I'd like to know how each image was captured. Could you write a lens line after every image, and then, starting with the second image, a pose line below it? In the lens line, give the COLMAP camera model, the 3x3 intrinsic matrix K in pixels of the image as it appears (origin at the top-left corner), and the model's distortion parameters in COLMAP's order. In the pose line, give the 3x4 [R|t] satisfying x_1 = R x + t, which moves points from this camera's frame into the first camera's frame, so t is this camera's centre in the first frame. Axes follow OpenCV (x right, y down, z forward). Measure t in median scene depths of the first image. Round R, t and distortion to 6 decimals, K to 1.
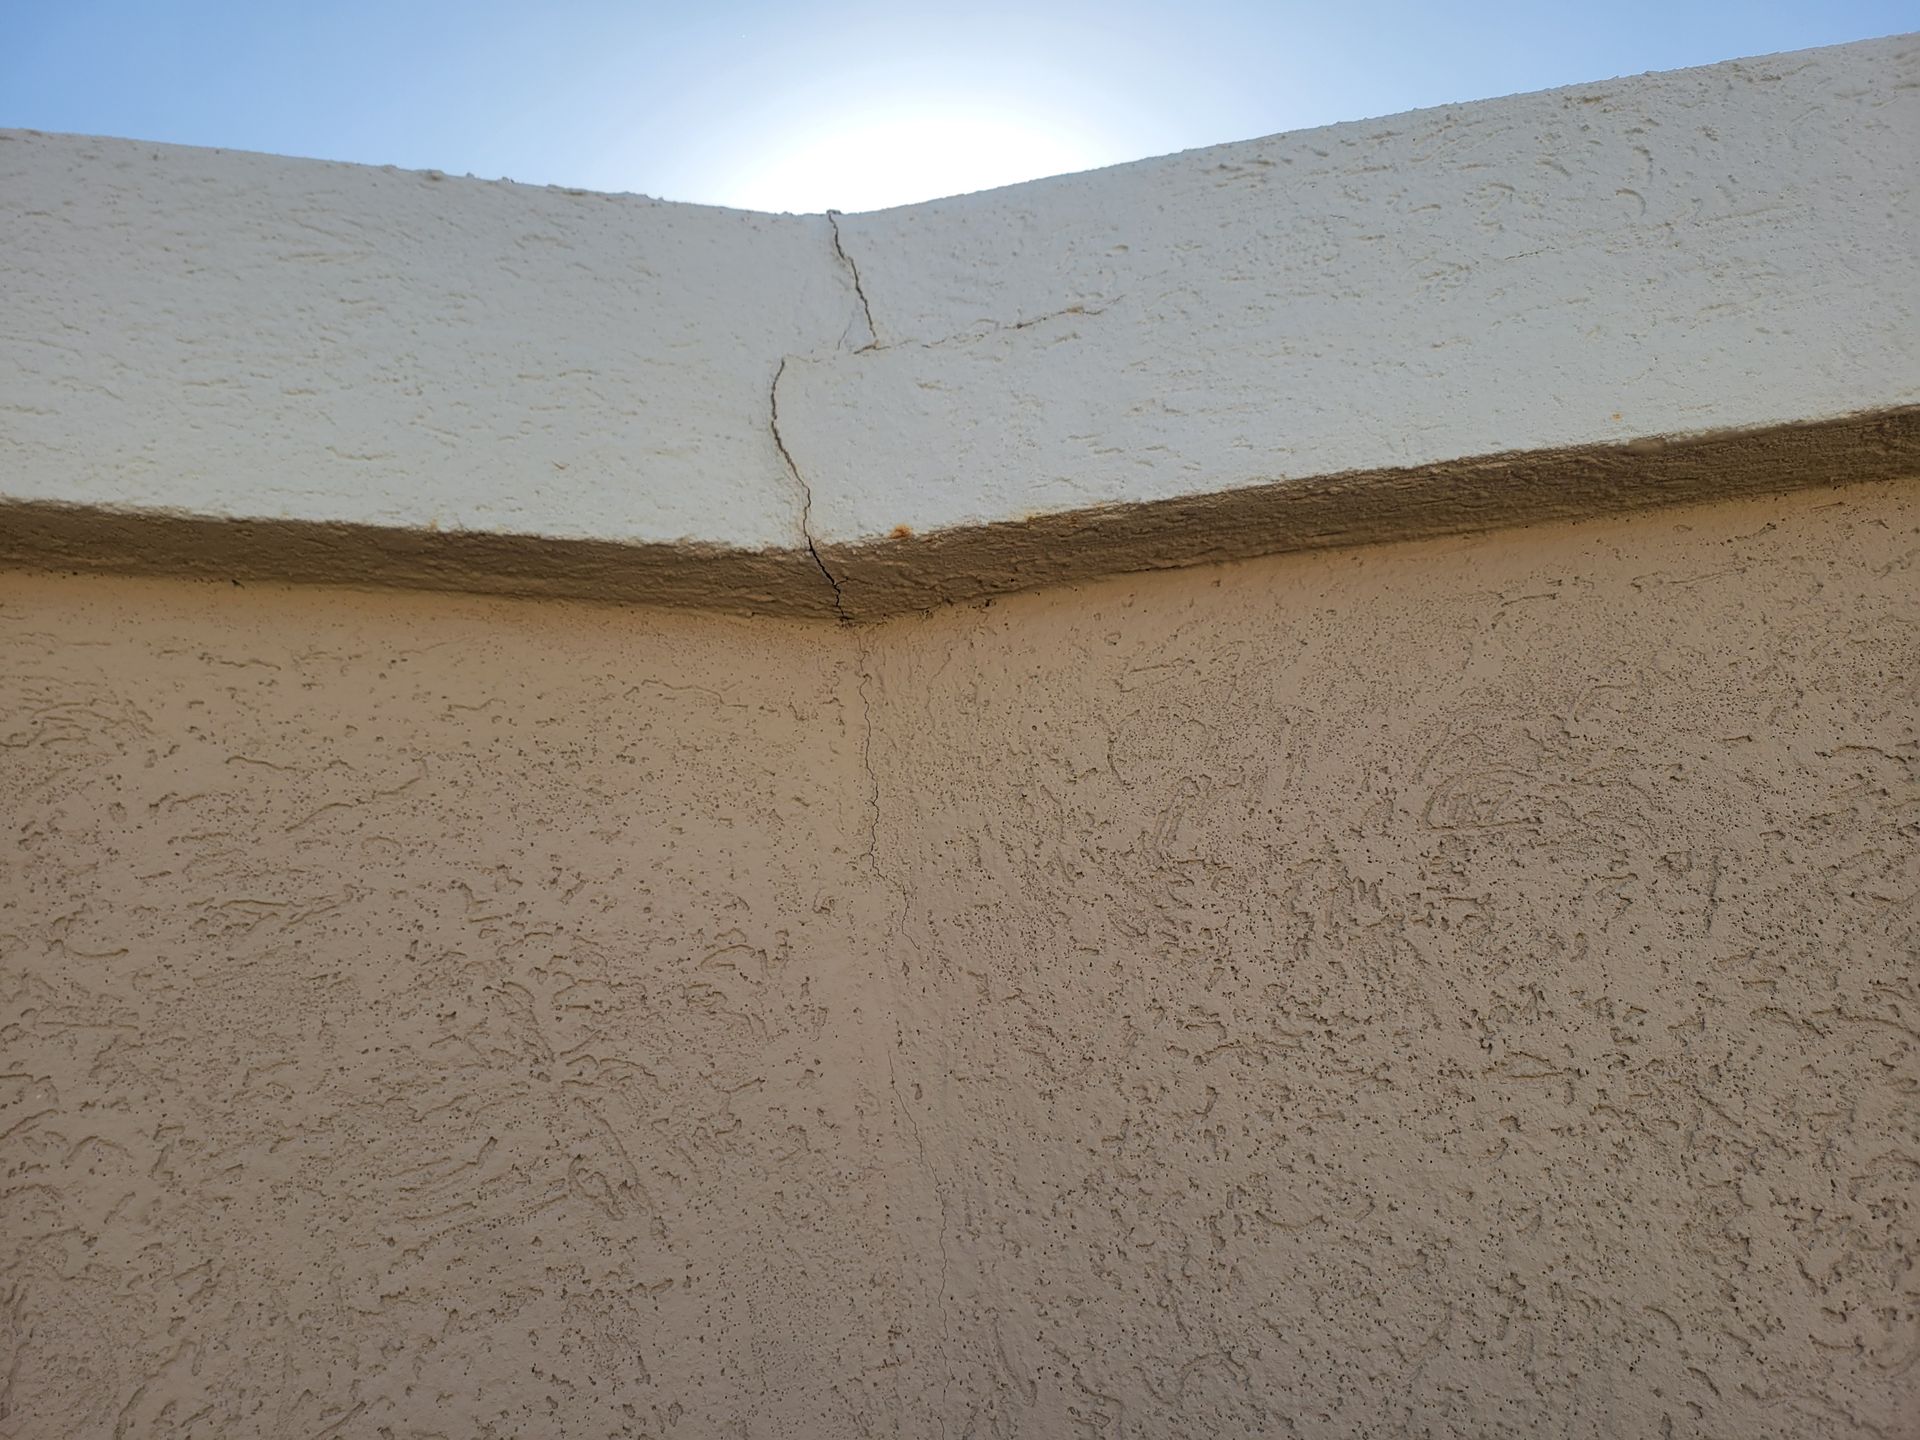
lens RADIAL K [[1469.5, 0, 981.9], [0, 1469.5, 719.9], [0, 0, 1]] dist [0.049243, -0.041582]
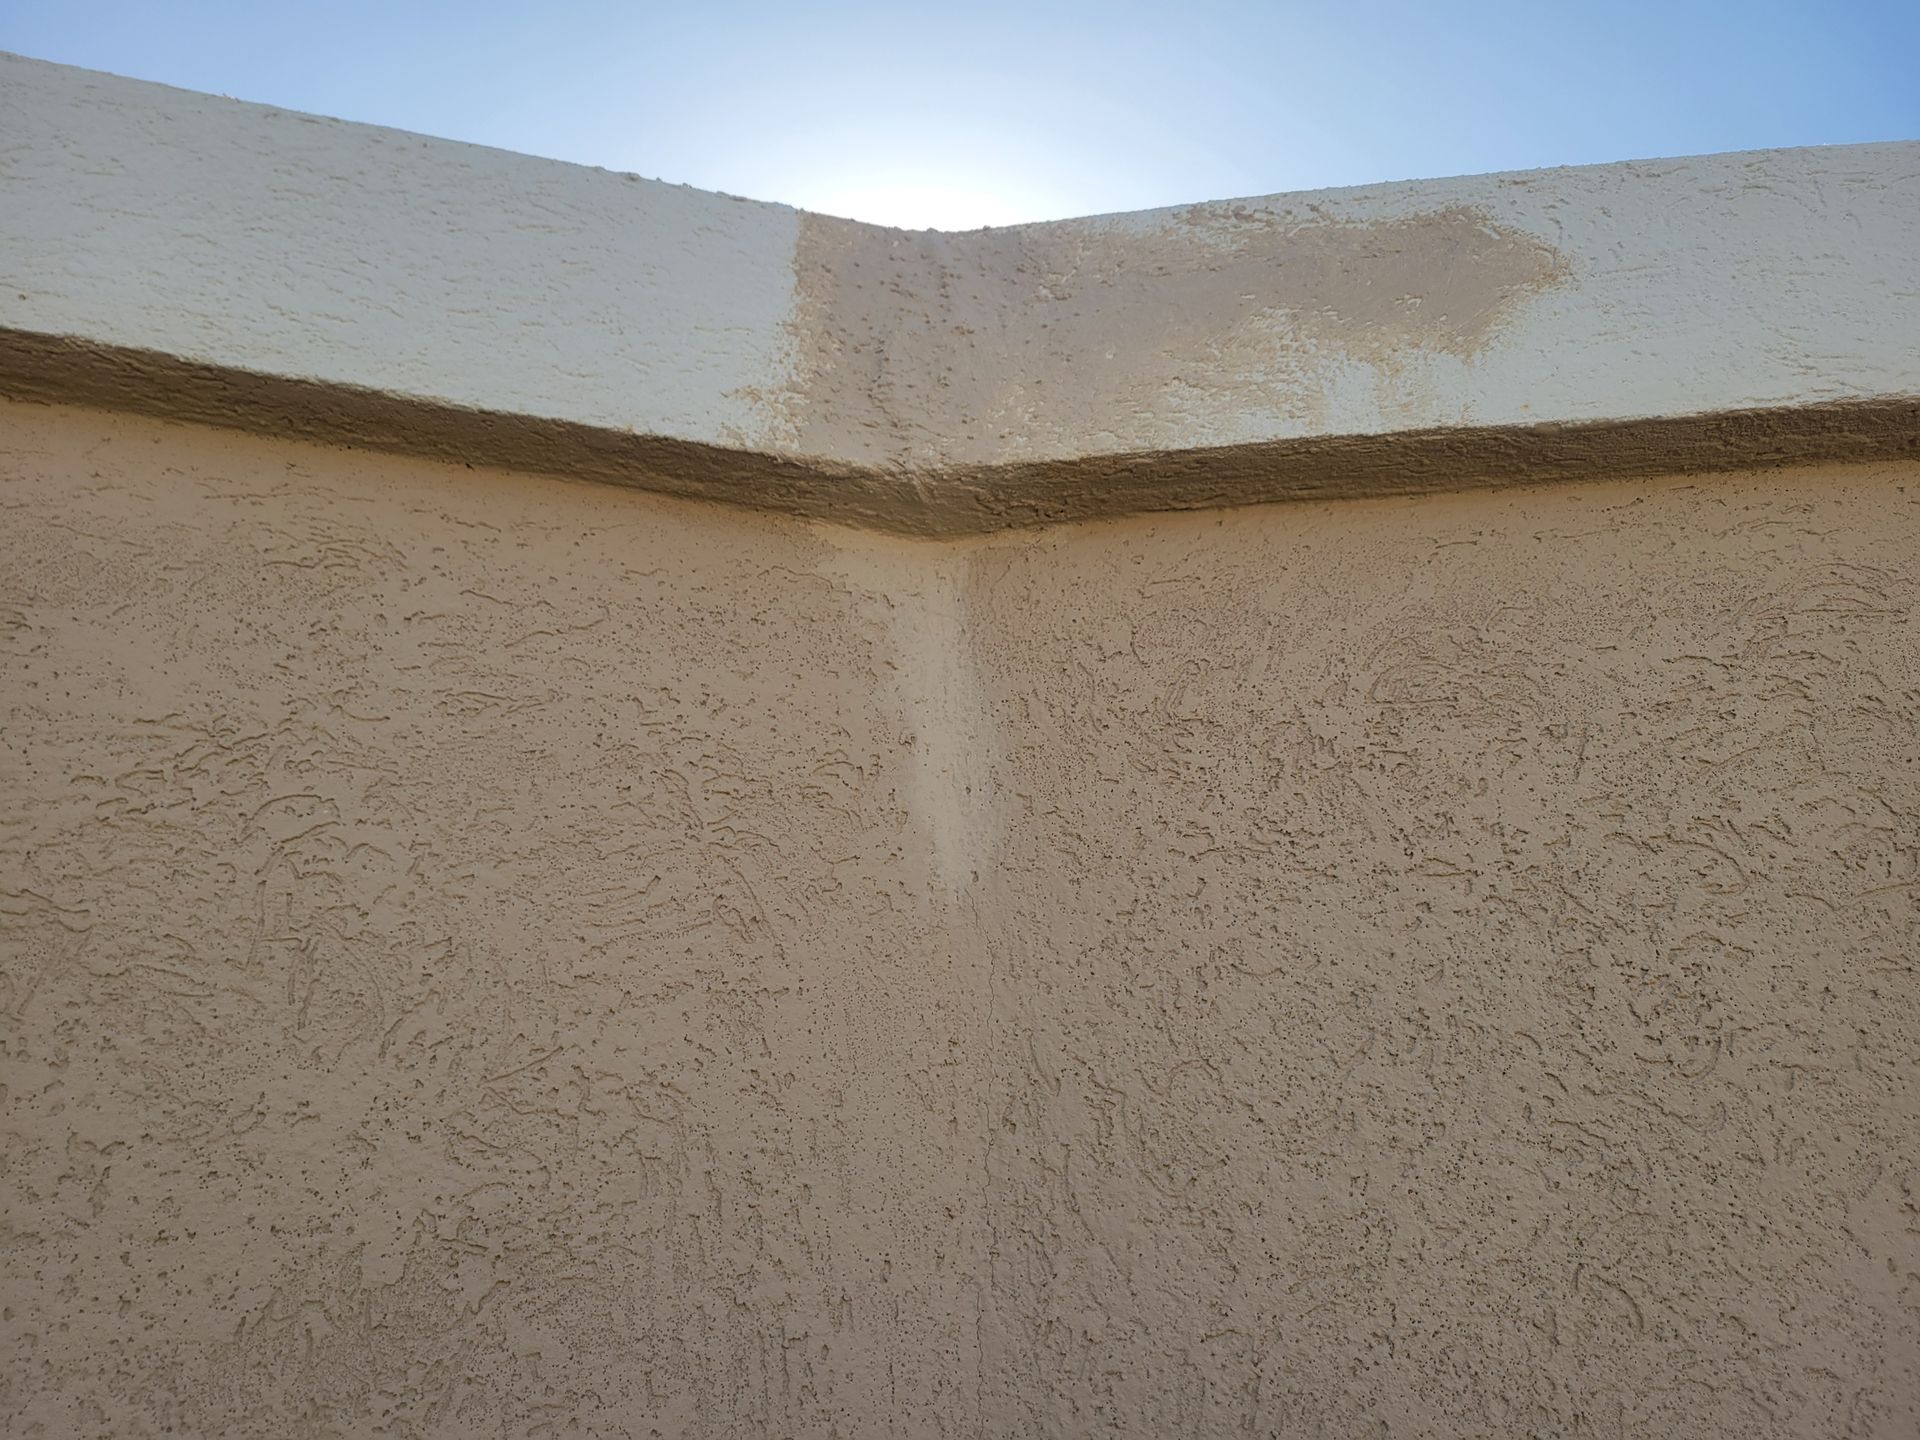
lens RADIAL K [[1467.6, 0, 976.5], [0, 1467.6, 712.1], [0, 0, 1]] dist [0.053327, -0.032753]
pose [[0.997656, 0.064208, 0.023649, -0.083749], [-0.062294, 0.995289, -0.074293, 0.206956], [-0.028308, 0.072646, 0.996956, -0.309093]]
